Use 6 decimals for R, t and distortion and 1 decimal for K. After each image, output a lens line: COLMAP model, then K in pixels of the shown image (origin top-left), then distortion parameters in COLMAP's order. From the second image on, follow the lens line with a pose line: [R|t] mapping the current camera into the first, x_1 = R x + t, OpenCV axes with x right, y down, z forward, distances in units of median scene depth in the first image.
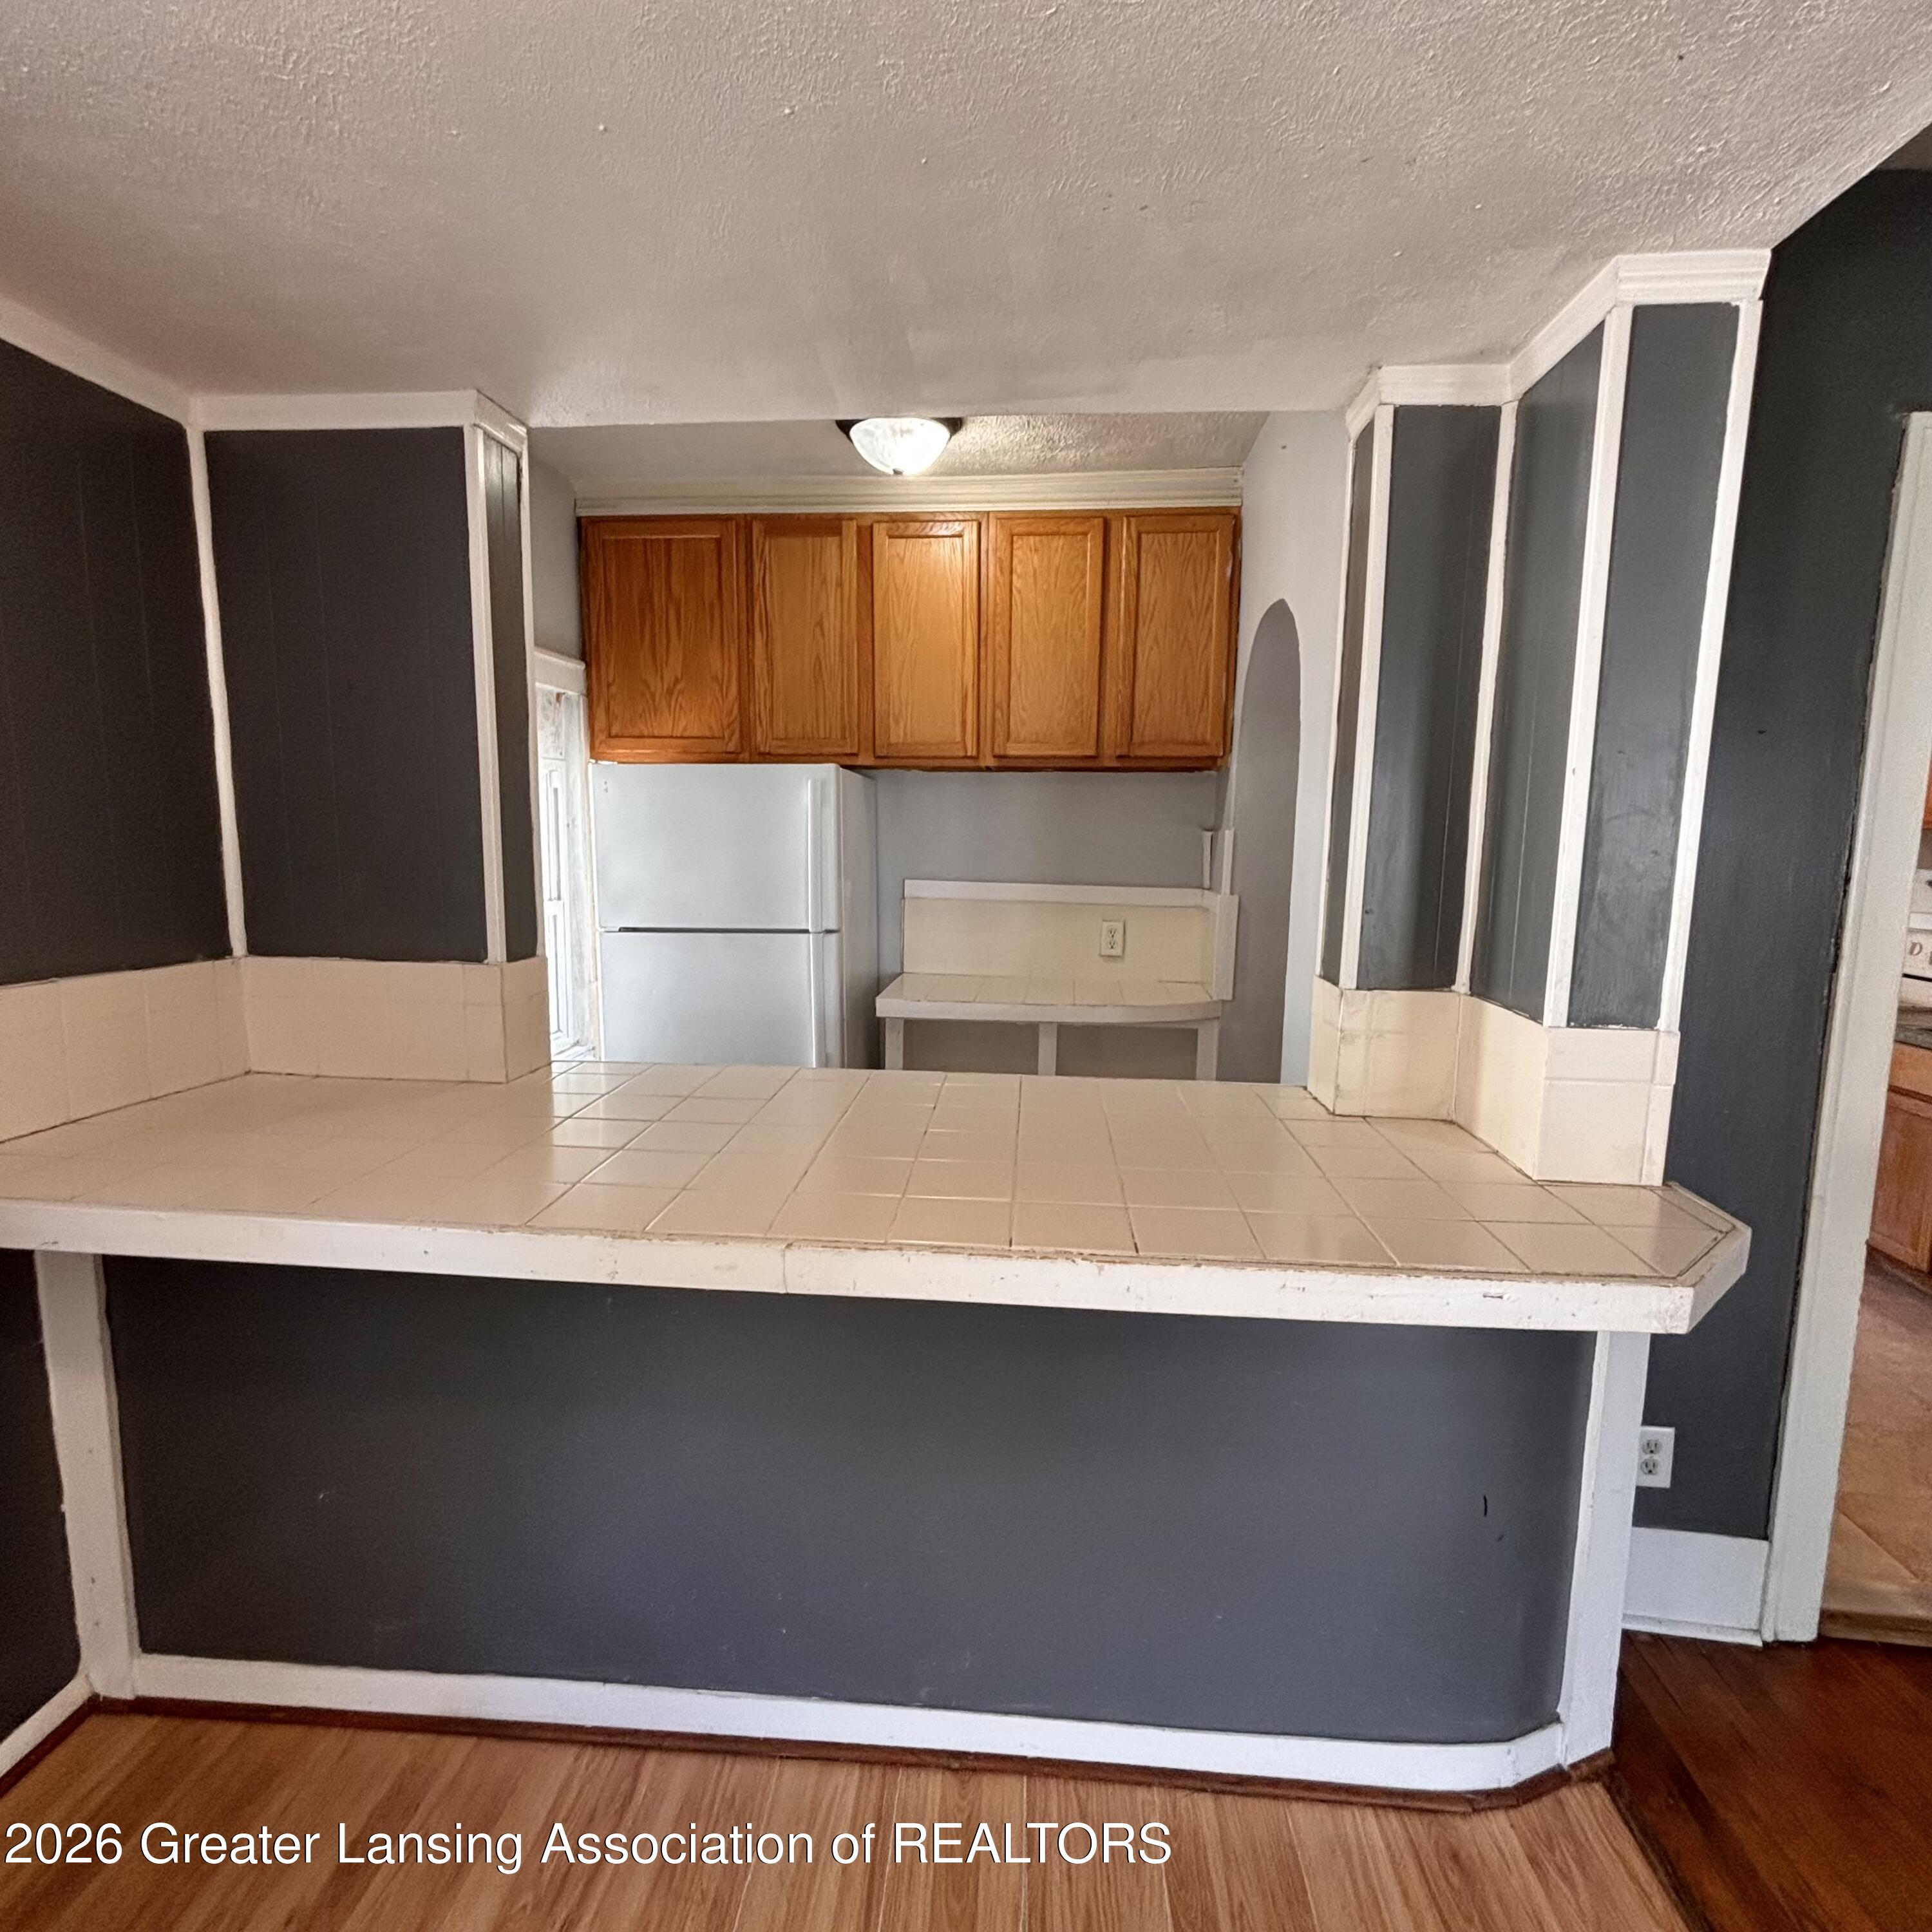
lens RADIAL K [[1036.2, 0, 971.7], [0, 1036.2, 972.2], [0, 0, 1]] dist [0.004736, -0.001437]
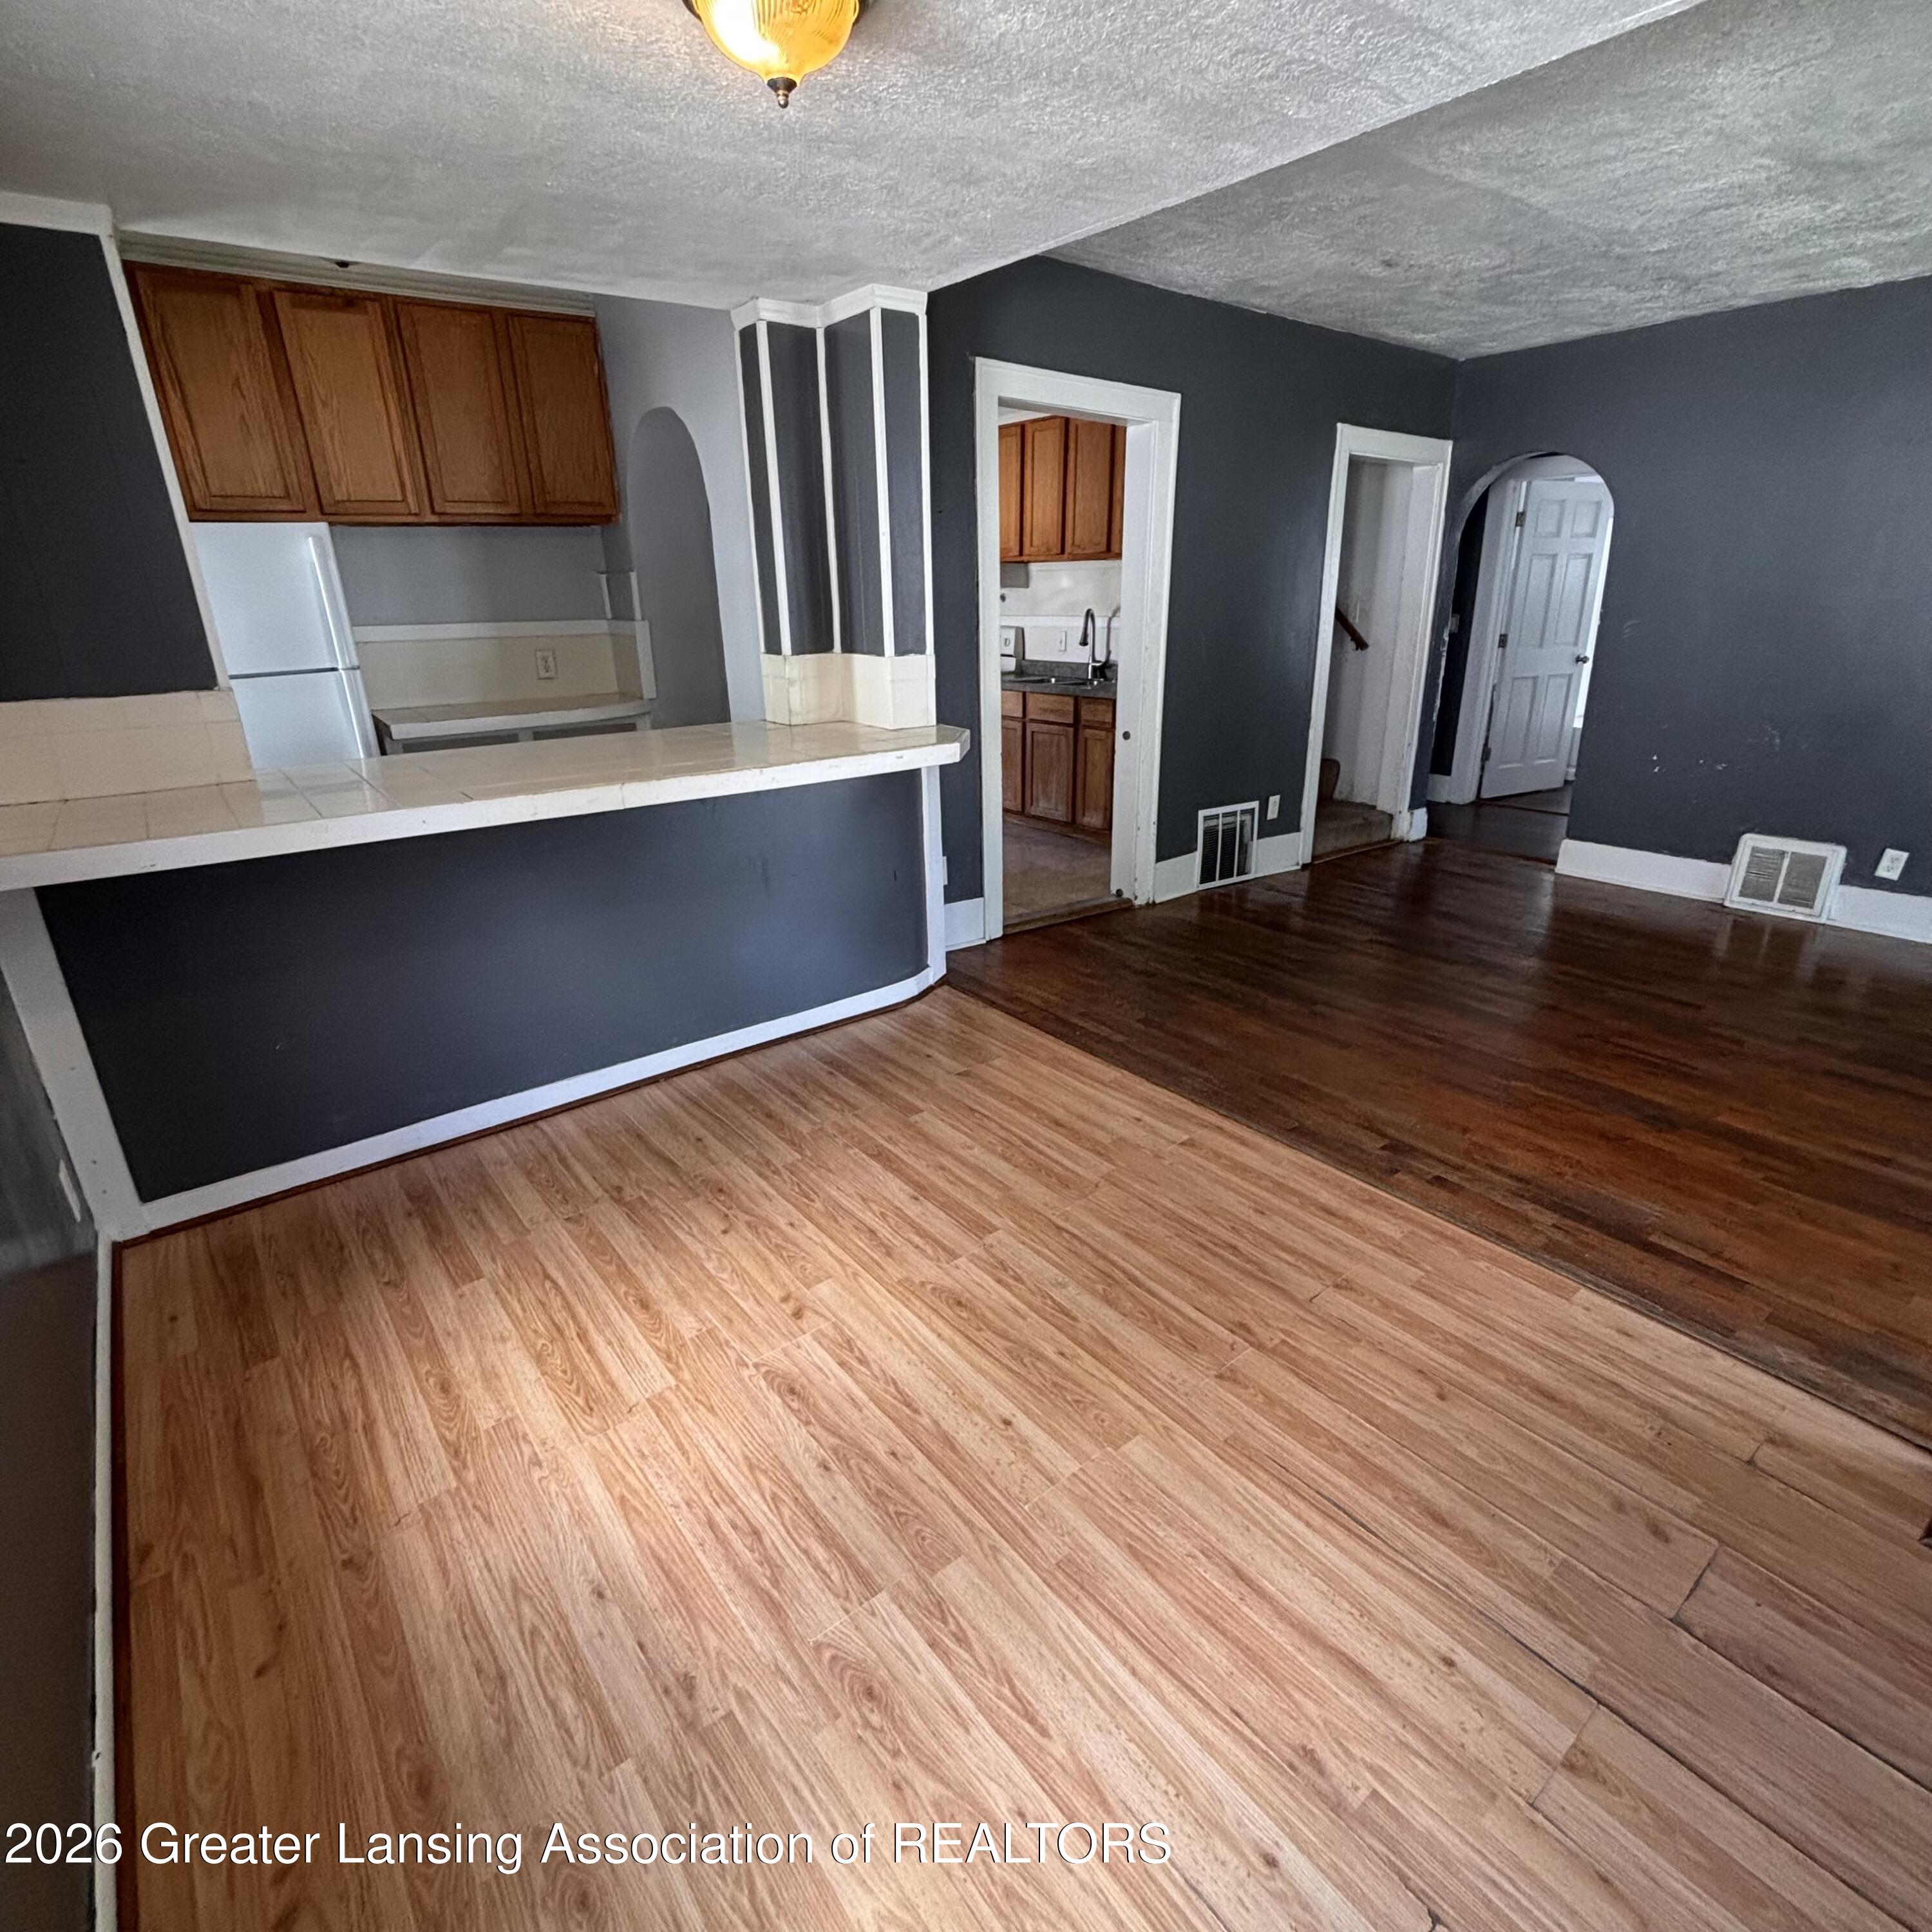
lens RADIAL K [[1036.2, 0, 957.1], [0, 1036.2, 966.5], [0, 0, 1]] dist [0.004736, -0.001437]
pose [[0.756186, -0.257818, 0.601426, -0.746810], [0.119779, 0.958117, 0.260123, 0.113890], [-0.643301, -0.124663, 0.755396, -0.760557]]
